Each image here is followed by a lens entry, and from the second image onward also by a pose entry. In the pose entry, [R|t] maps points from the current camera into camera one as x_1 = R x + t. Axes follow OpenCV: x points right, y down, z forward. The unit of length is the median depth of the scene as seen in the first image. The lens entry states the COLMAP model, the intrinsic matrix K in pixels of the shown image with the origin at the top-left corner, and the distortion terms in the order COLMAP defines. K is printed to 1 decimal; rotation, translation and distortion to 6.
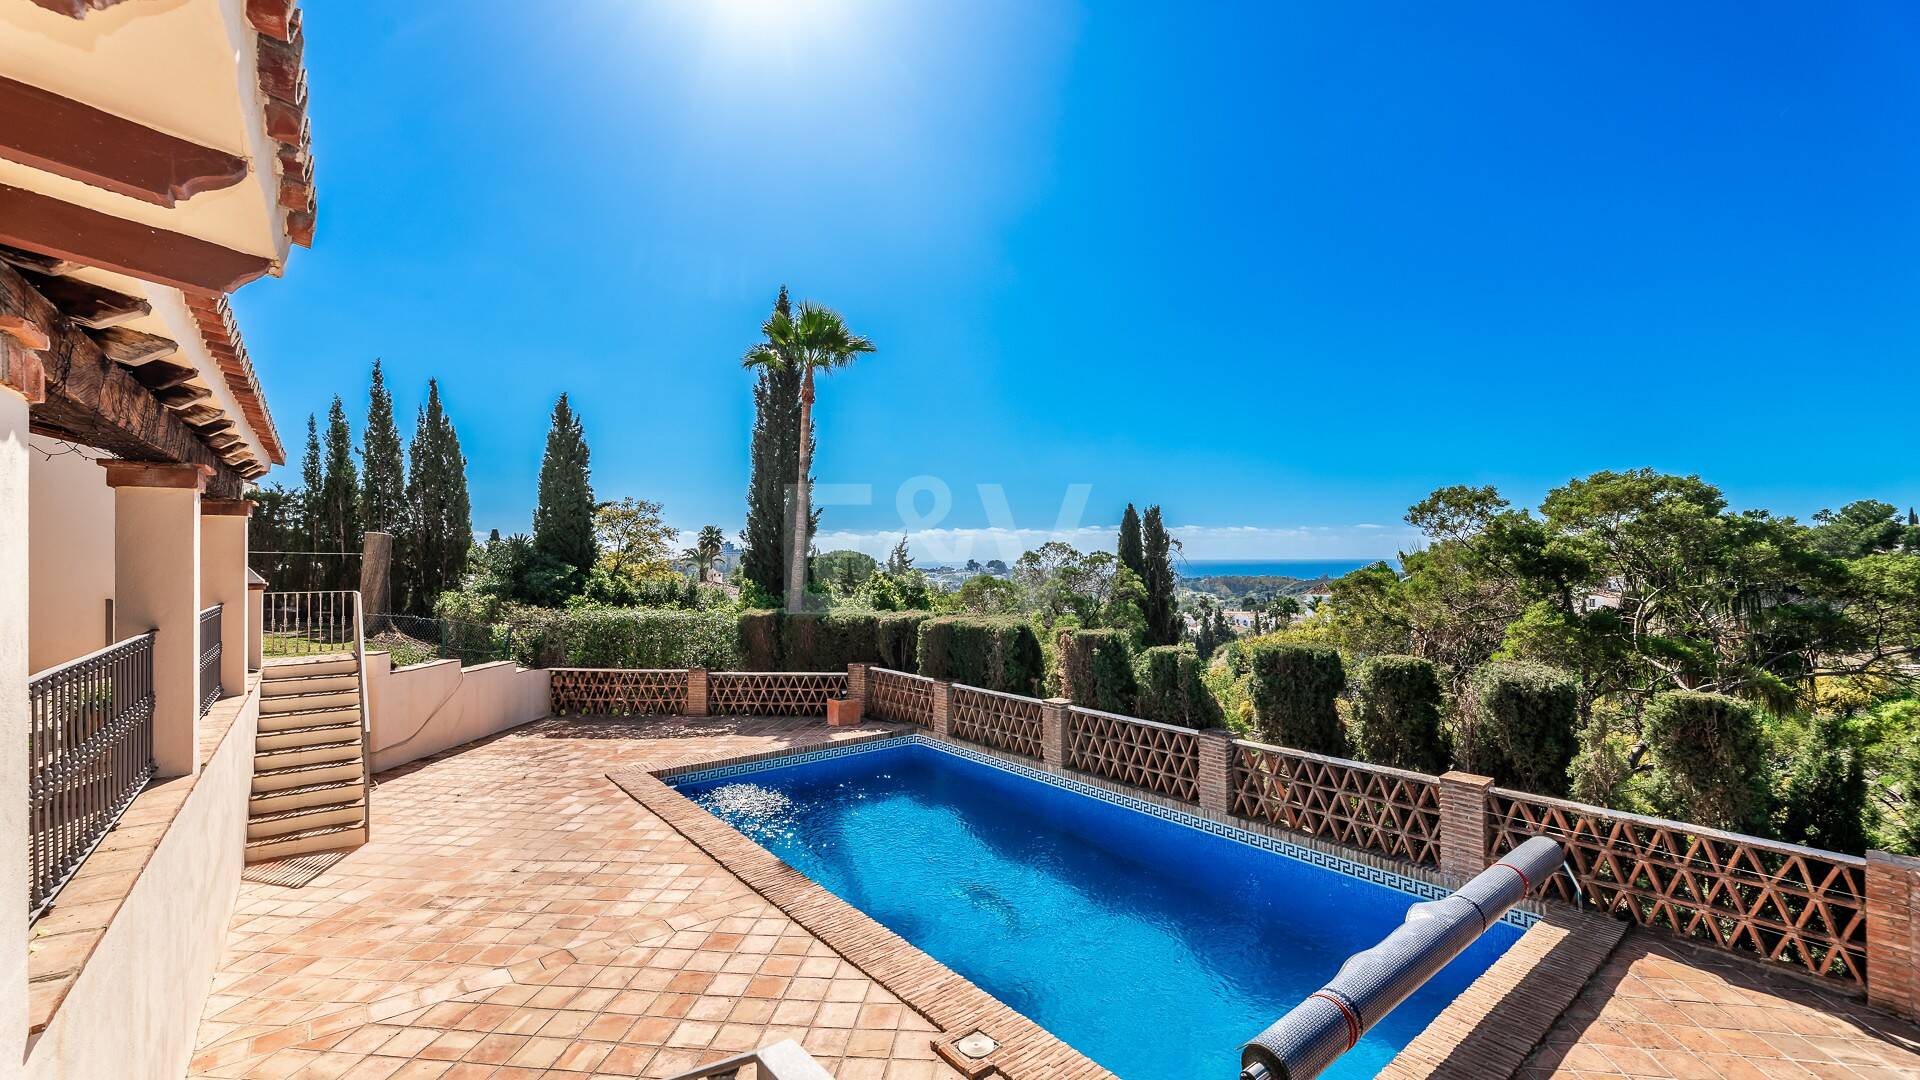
lens RADIAL K [[763.8, 0, 951.0], [0, 763.8, 548.1], [0, 0, 1]] dist [-0.003045, -0.000410]
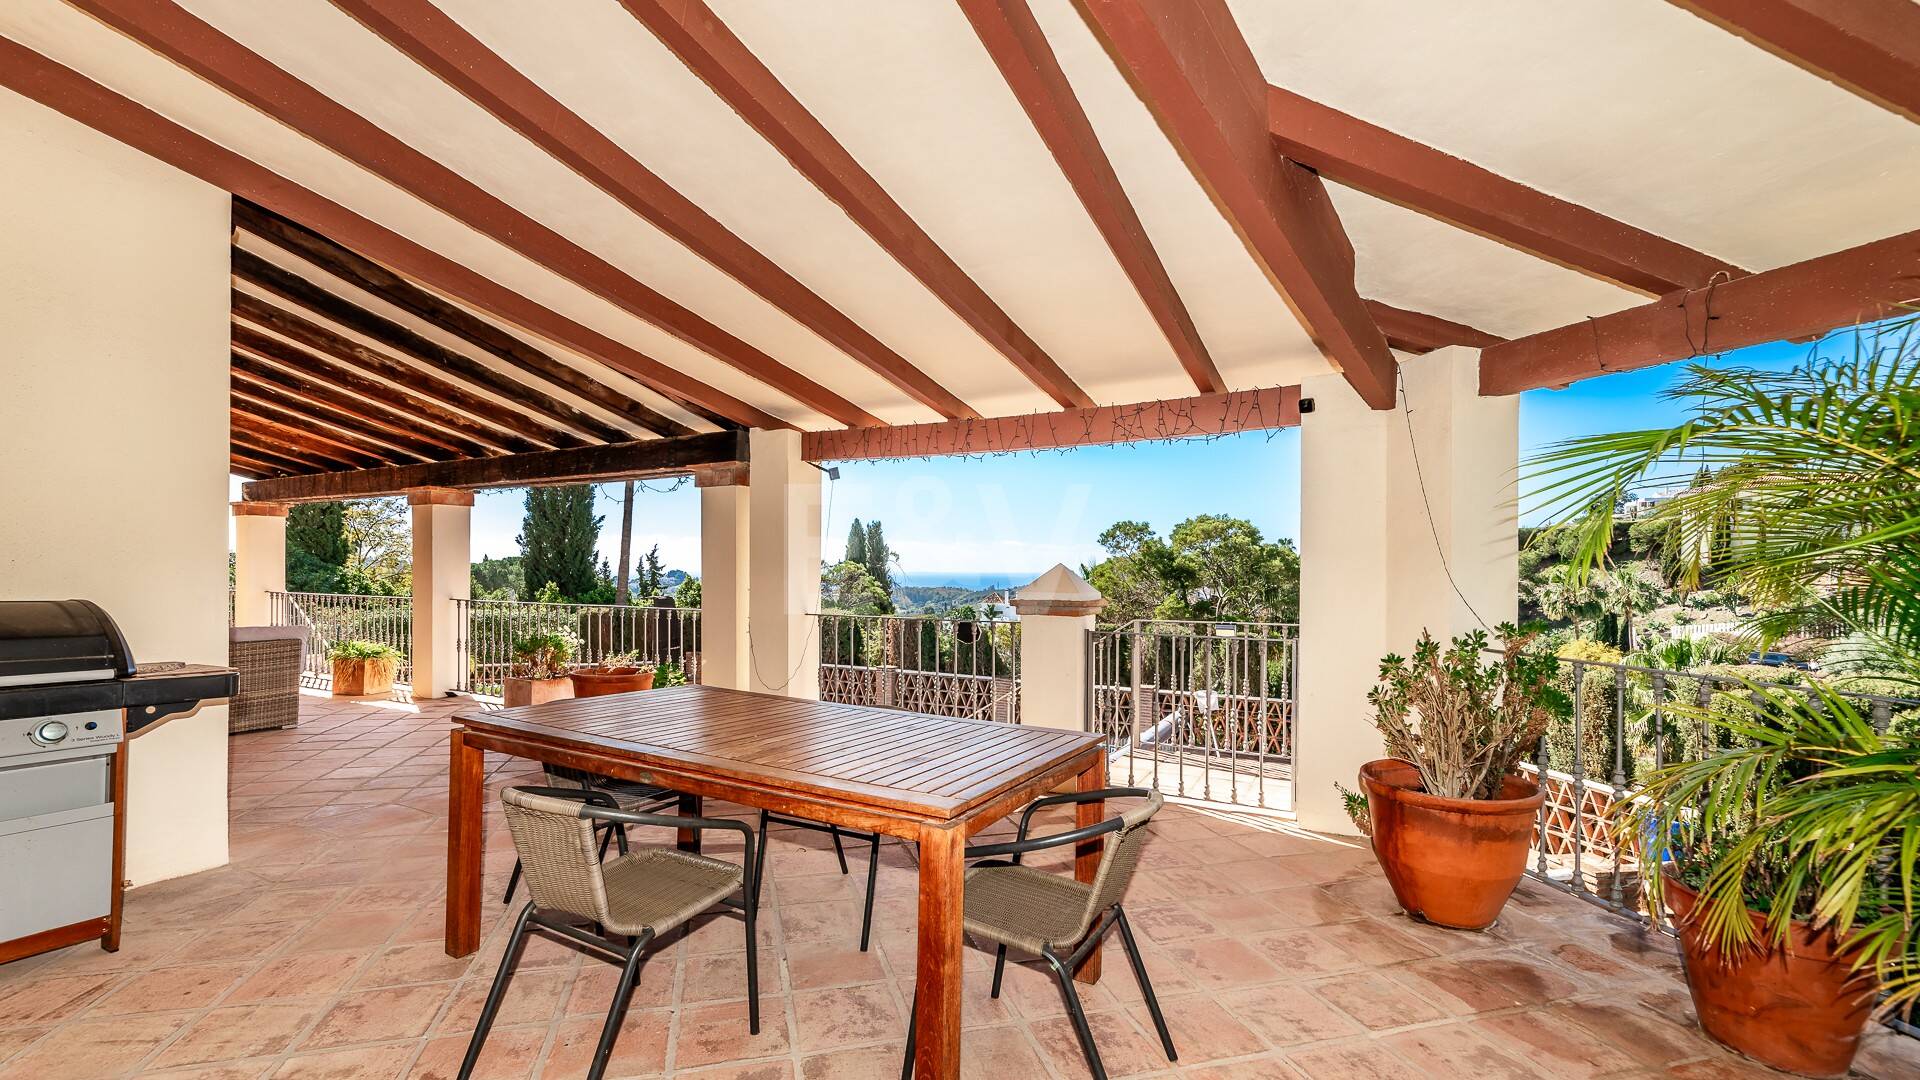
lens RADIAL K [[763.8, 0, 961.3], [0, 763.8, 556.2], [0, 0, 1]] dist [-0.003045, -0.000410]
pose [[0.919820, 0.018119, 0.391923, -0.243699], [-0.016821, 0.999836, -0.006744, 0.005390], [-0.391980, -0.000389, 0.919973, -0.281851]]
